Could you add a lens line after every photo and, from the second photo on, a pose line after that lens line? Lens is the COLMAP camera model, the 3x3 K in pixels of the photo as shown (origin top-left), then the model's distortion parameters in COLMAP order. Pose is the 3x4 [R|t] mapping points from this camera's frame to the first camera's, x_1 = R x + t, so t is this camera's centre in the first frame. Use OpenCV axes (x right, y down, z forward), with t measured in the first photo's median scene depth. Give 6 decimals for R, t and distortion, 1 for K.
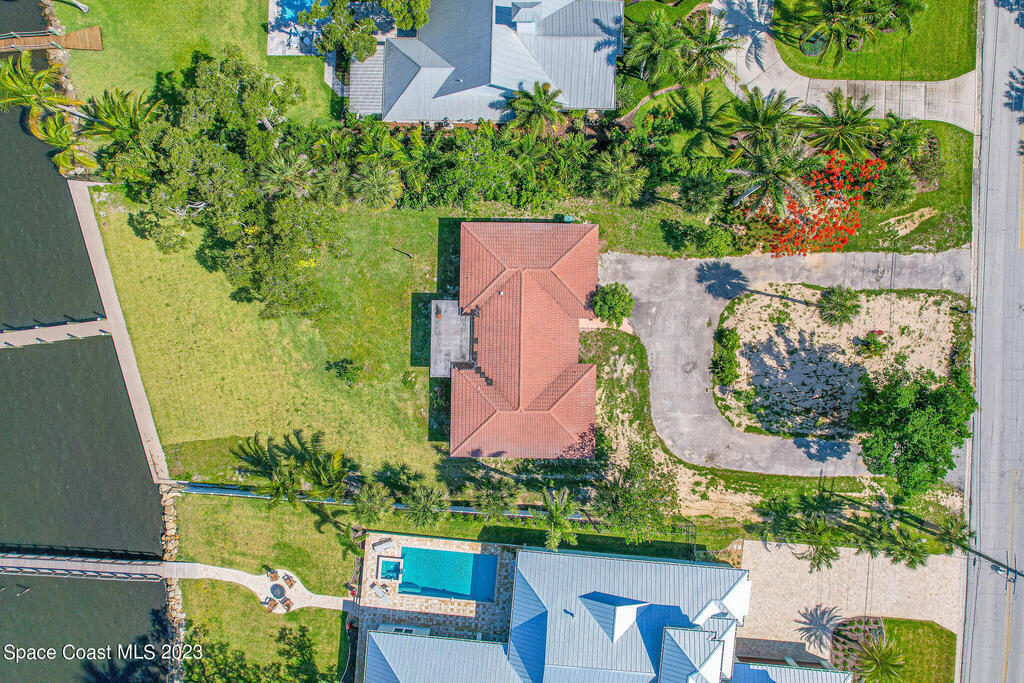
lens RADIAL K [[651.0, 0, 514.2], [0, 651.0, 345.9], [0, 0, 1]] dist [-0.086287, 0.078660]
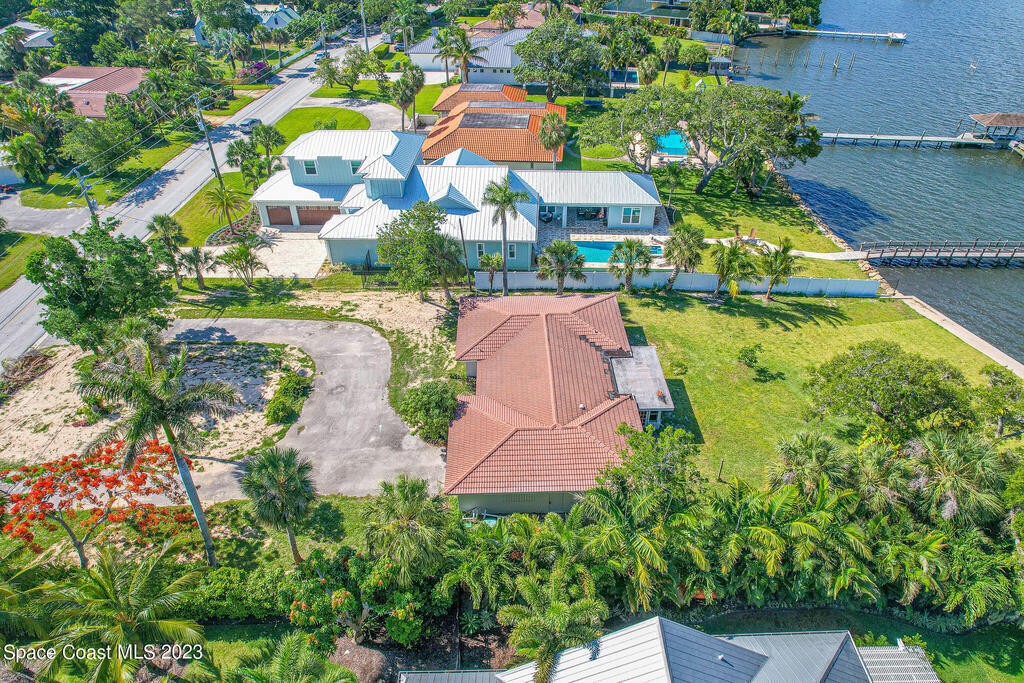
lens RADIAL K [[651.0, 0, 514.2], [0, 651.0, 345.9], [0, 0, 1]] dist [-0.086287, 0.078660]
pose [[-0.999041, 0.039705, -0.018454, 0.063912], [-0.038321, -0.589048, 0.807189, -0.595033], [0.021179, 0.807122, 0.590004, 0.484746]]
